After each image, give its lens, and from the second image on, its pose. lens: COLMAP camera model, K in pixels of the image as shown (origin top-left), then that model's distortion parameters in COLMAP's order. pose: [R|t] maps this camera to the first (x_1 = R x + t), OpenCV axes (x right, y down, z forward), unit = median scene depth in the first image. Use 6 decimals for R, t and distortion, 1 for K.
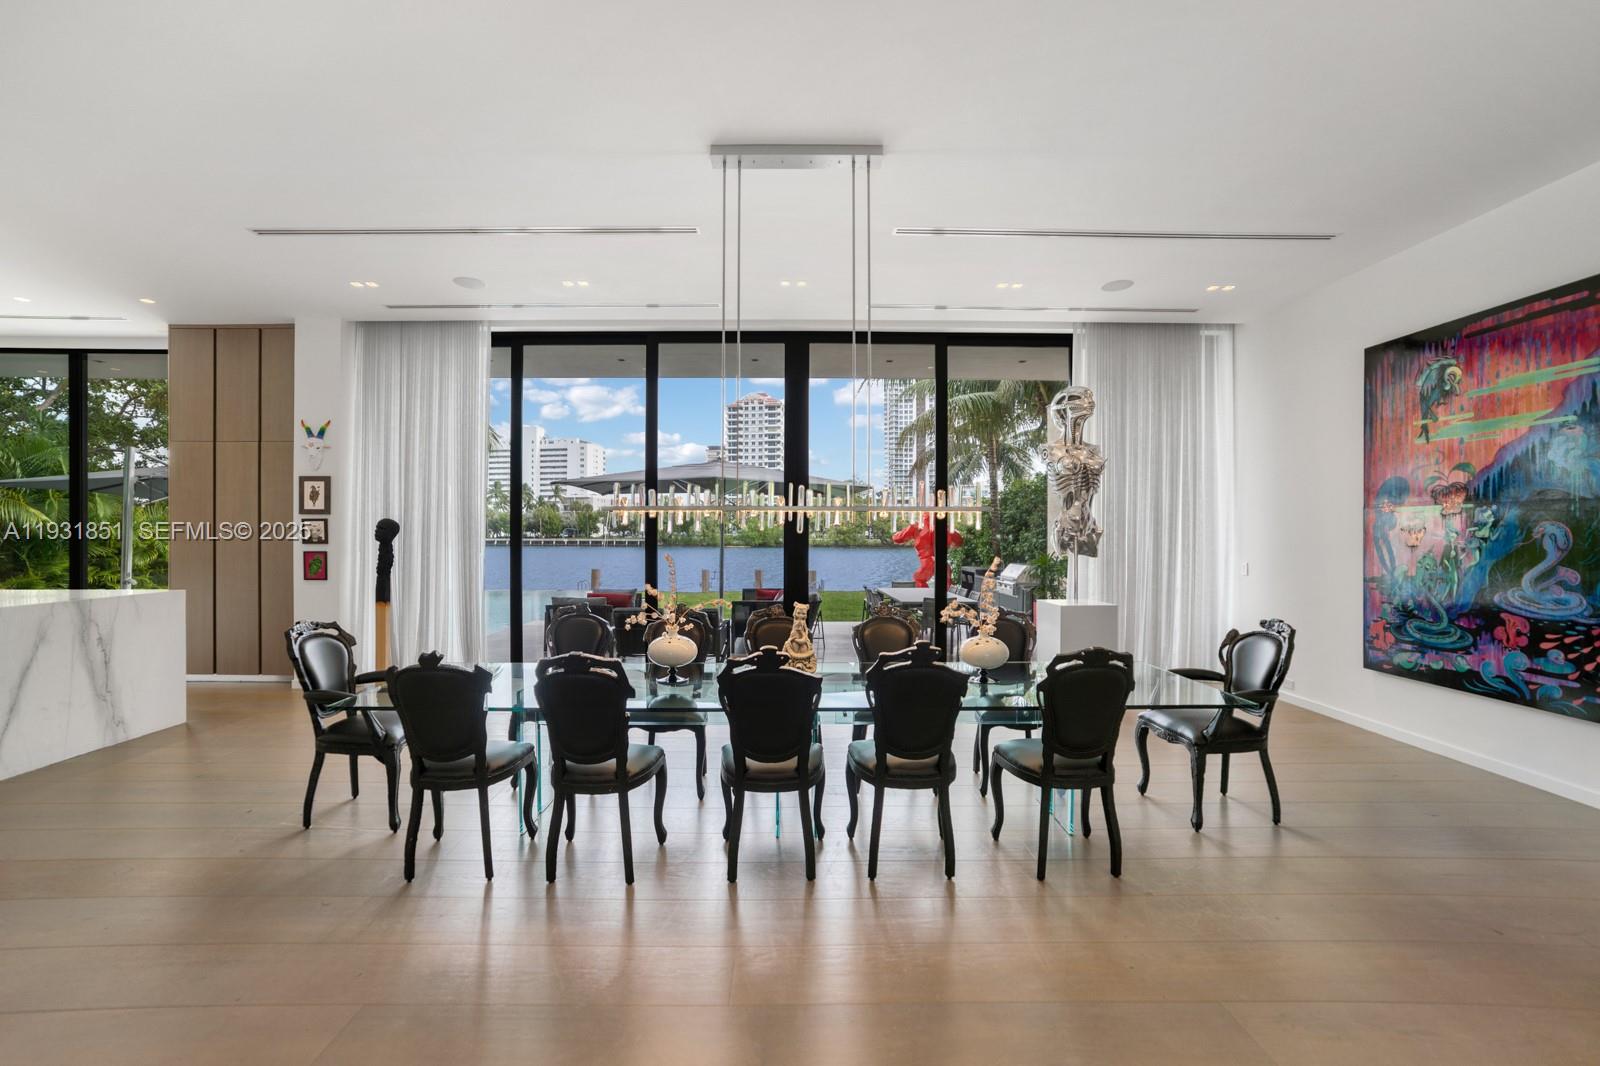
lens RADIAL K [[640.4, 0, 795.4], [0, 640.4, 534.4], [0, 0, 1]] dist [-0.057613, 0.020950]
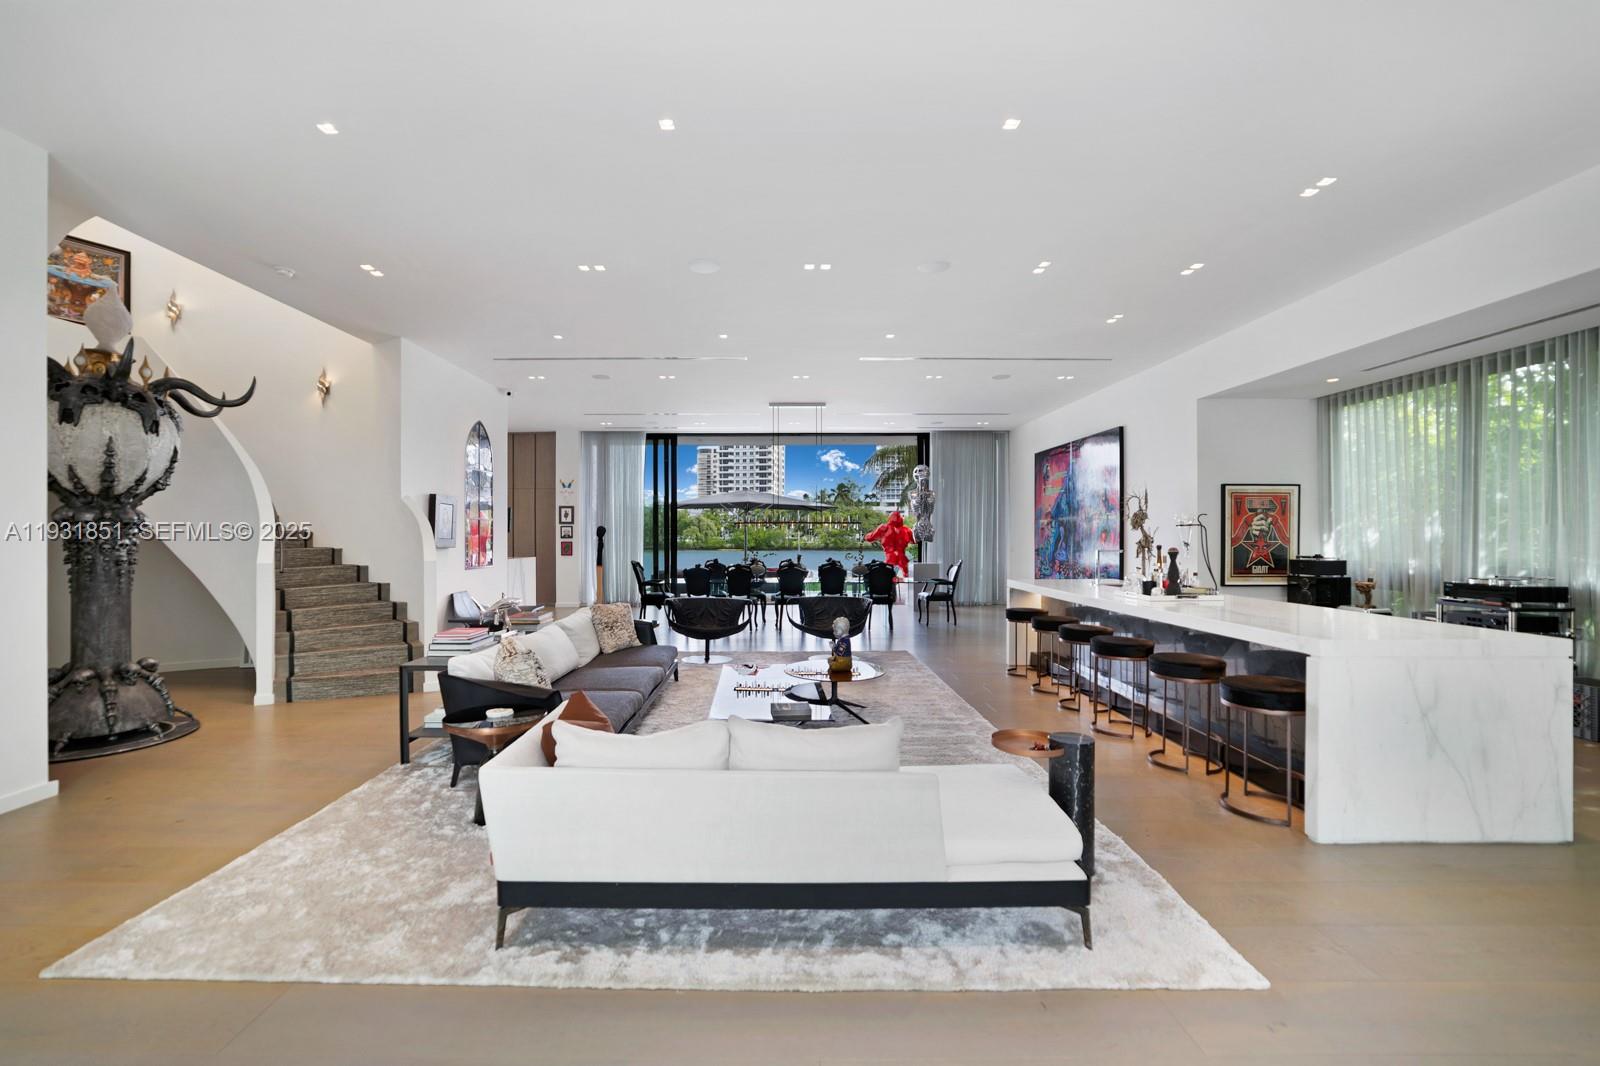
lens RADIAL K [[669.4, 0, 792.6], [0, 669.4, 537.9], [0, 0, 1]] dist [-0.050897, 0.015505]
pose [[0.999960, -0.002181, -0.008656, 0.008653], [0.002180, 0.999998, -0.000166, 0.021419], [0.008656, 0.000147, 0.999963, -1.658191]]
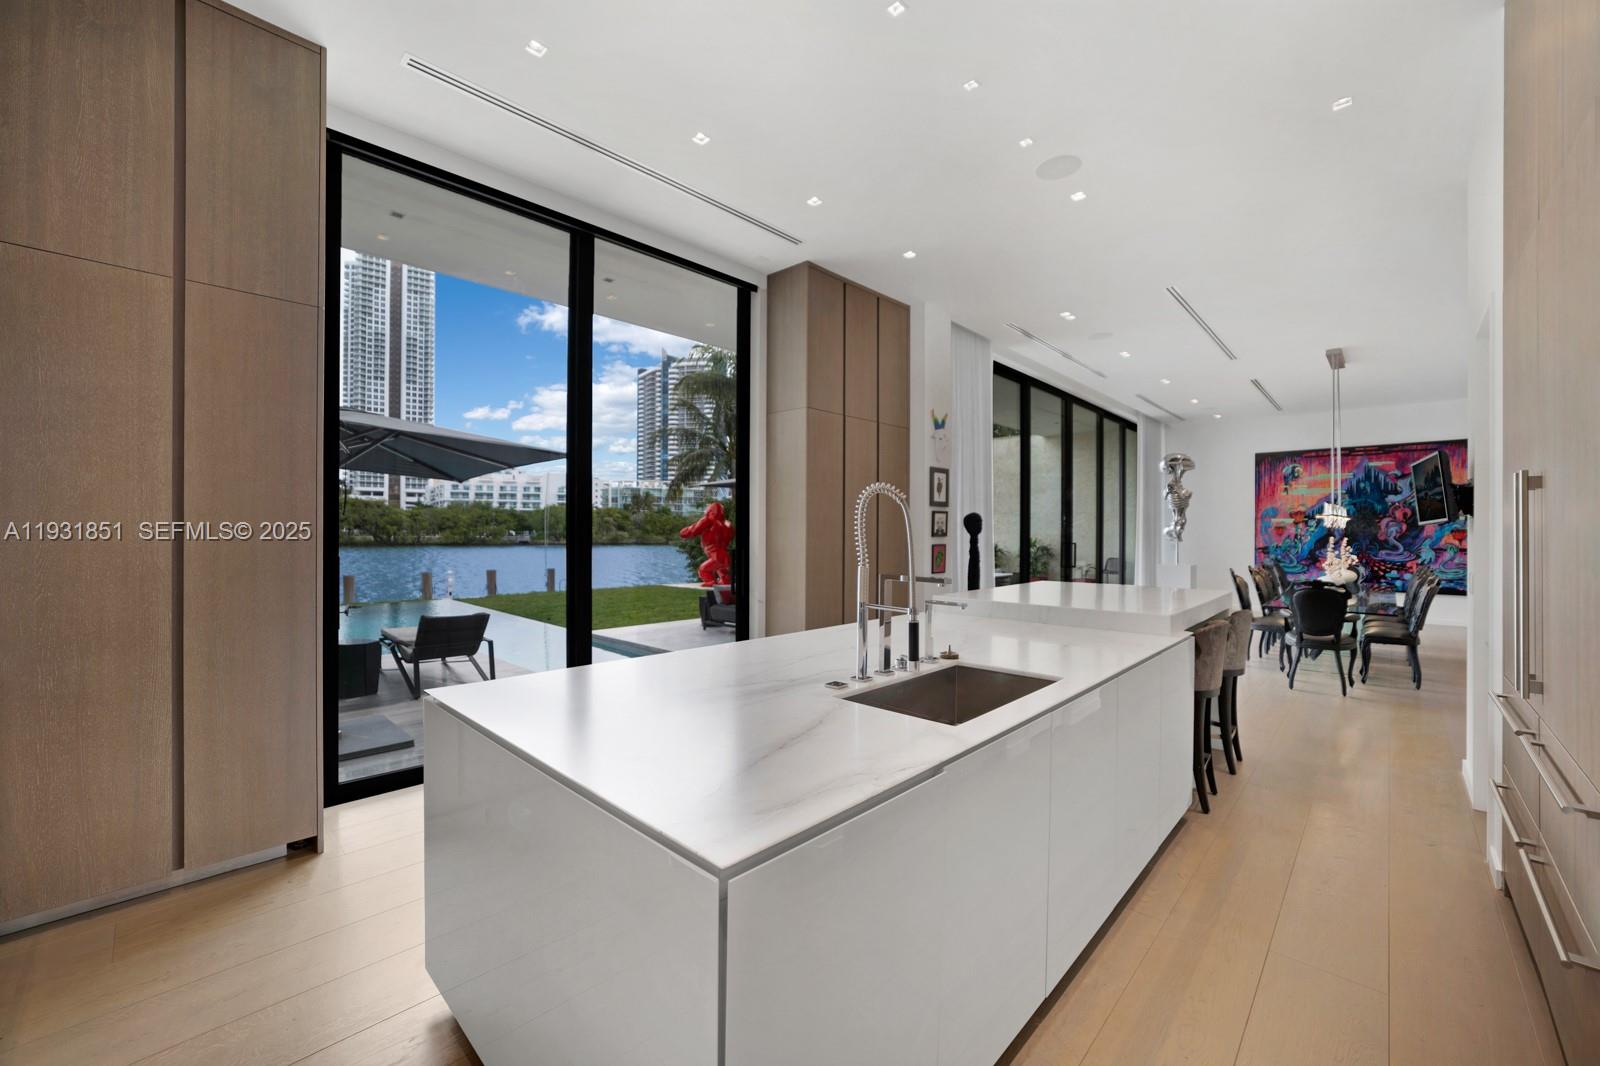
lens RADIAL K [[627.4, 0, 797.2], [0, 627.4, 531.2], [0, 0, 1]] dist [-0.018438, 0.008192]
pose [[0.695042, 0.001789, 0.718967, -2.224263], [-0.001652, 0.999998, -0.000890, 0.011141], [-0.718967, -0.000569, 0.695044, 0.635804]]
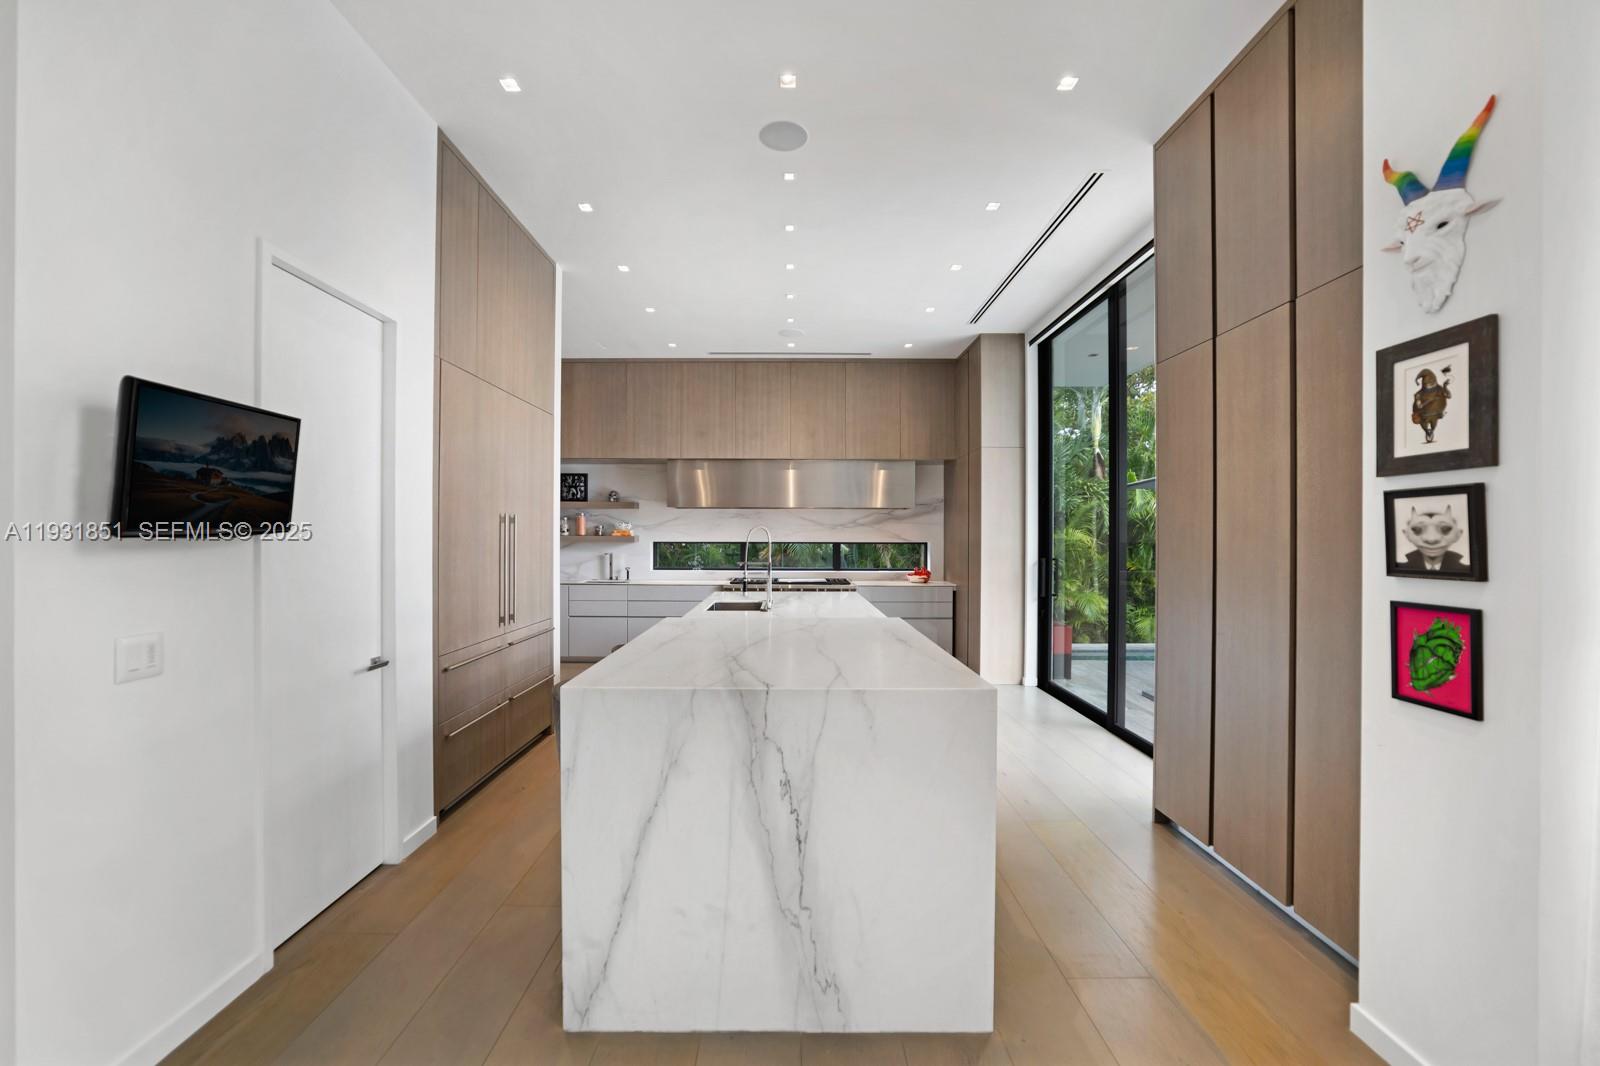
lens RADIAL K [[627.4, 0, 797.2], [0, 627.4, 531.2], [0, 0, 1]] dist [-0.018438, 0.008192]
pose [[-0.006812, -0.006737, -0.999954, -0.667258], [-0.008696, 0.999940, -0.006678, -0.001874], [0.999939, 0.008650, -0.006870, 0.973402]]
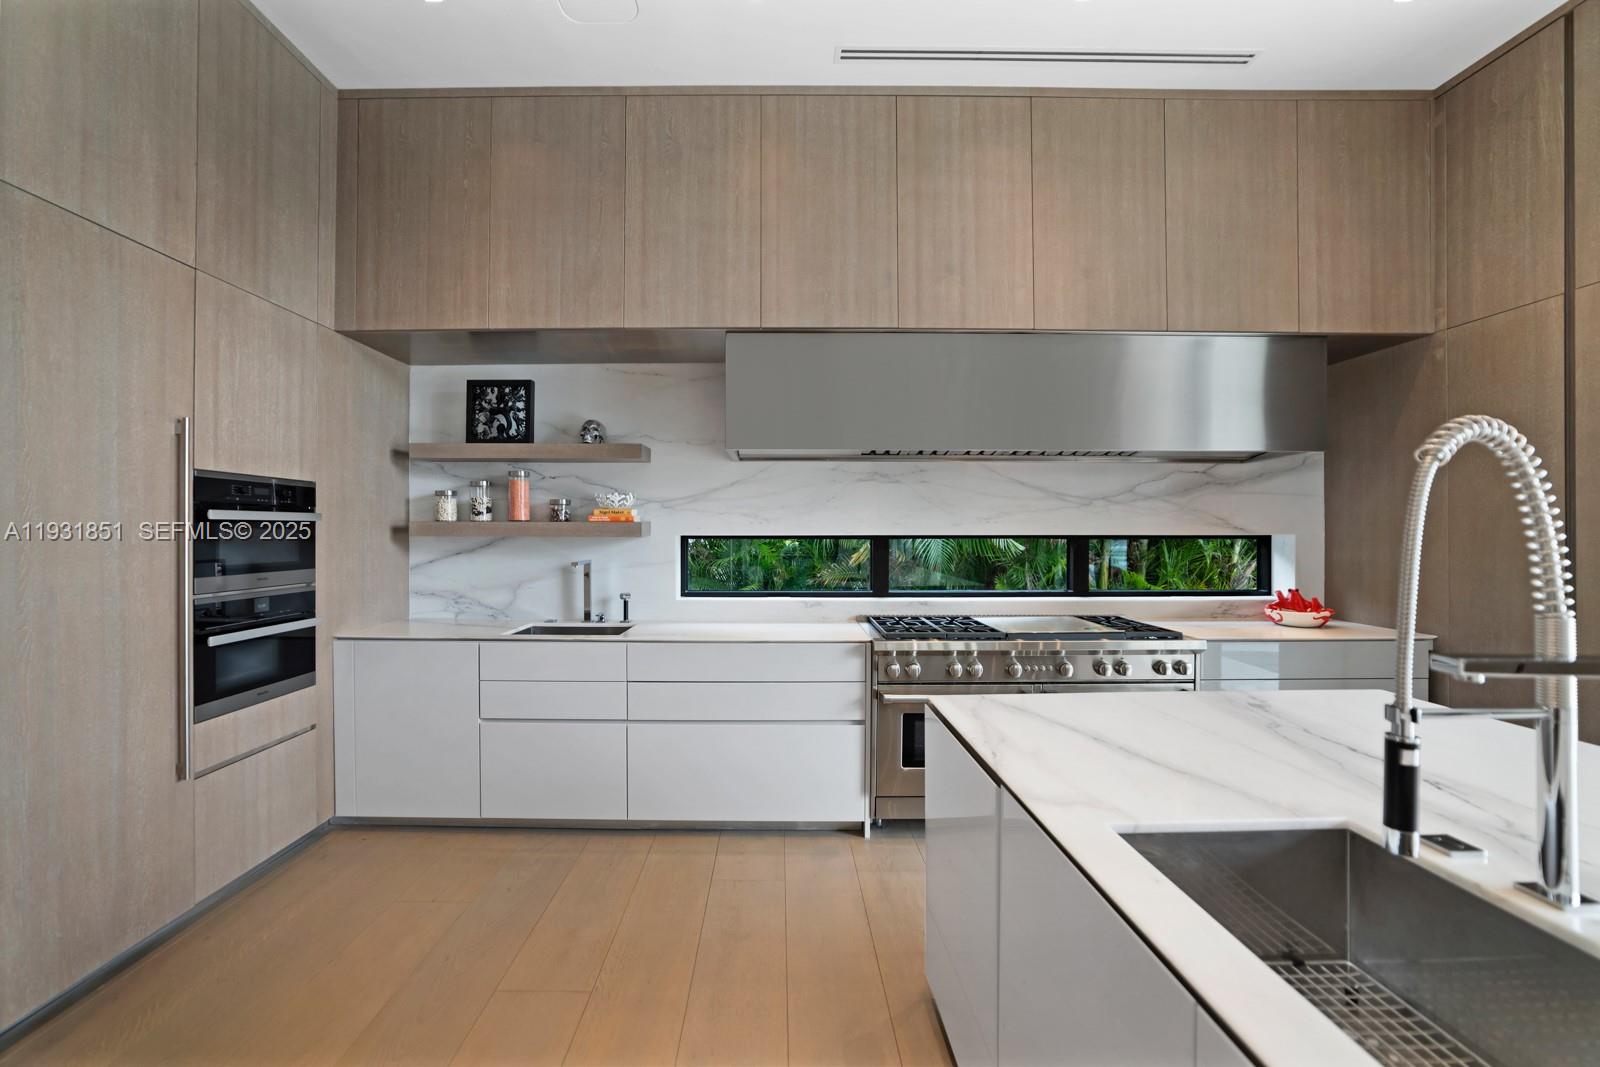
lens RADIAL K [[640.4, 0, 795.4], [0, 640.4, 534.9], [0, 0, 1]] dist [-0.057613, 0.020950]
pose [[0.020230, 0.005546, -0.999780, -1.648182], [-0.006179, 0.999966, 0.005422, 0.013870], [0.999776, 0.006068, 0.020263, 0.674936]]
